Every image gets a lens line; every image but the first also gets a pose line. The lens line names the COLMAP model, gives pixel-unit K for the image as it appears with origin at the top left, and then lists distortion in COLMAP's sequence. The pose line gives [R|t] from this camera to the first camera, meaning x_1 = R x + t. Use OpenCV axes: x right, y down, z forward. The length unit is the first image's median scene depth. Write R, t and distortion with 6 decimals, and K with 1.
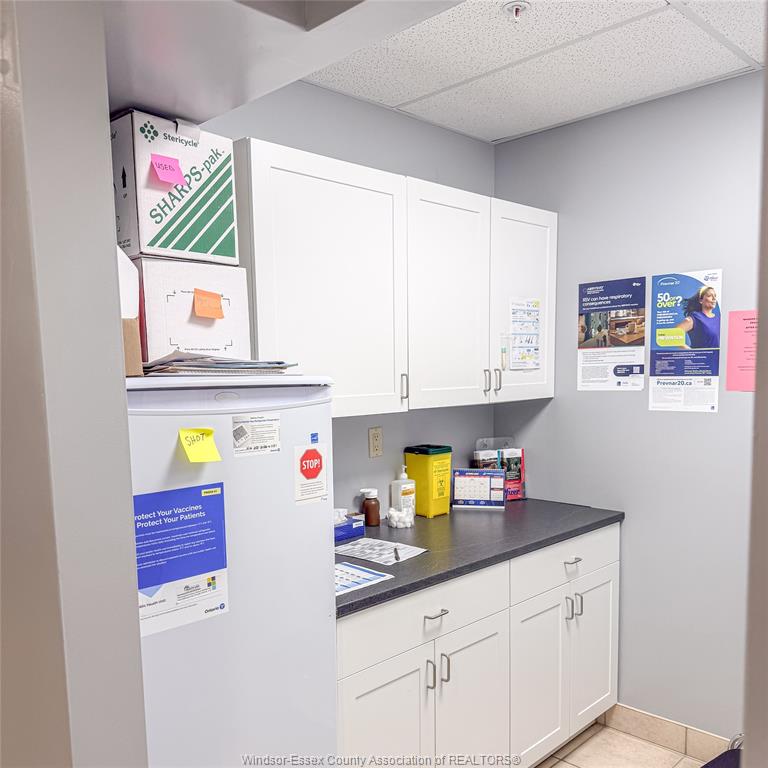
lens RADIAL K [[706.4, 0, 382.0], [0, 706.4, 437.0], [0, 0, 1]] dist [0.151994, -0.294724]
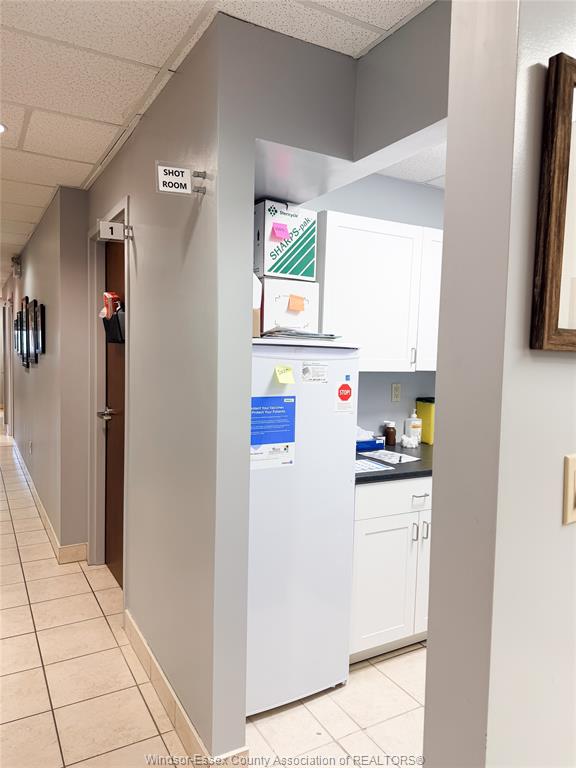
lens RADIAL K [[535.9, 0, 288.0], [0, 535.9, 384.0], [0, 0, 1]] dist [0.076467, -0.000161]
pose [[0.963361, 0.059047, -0.261628, 0.092928], [-0.069445, 0.997114, -0.030669, 0.055988], [0.259062, 0.047714, 0.964681, -0.276169]]
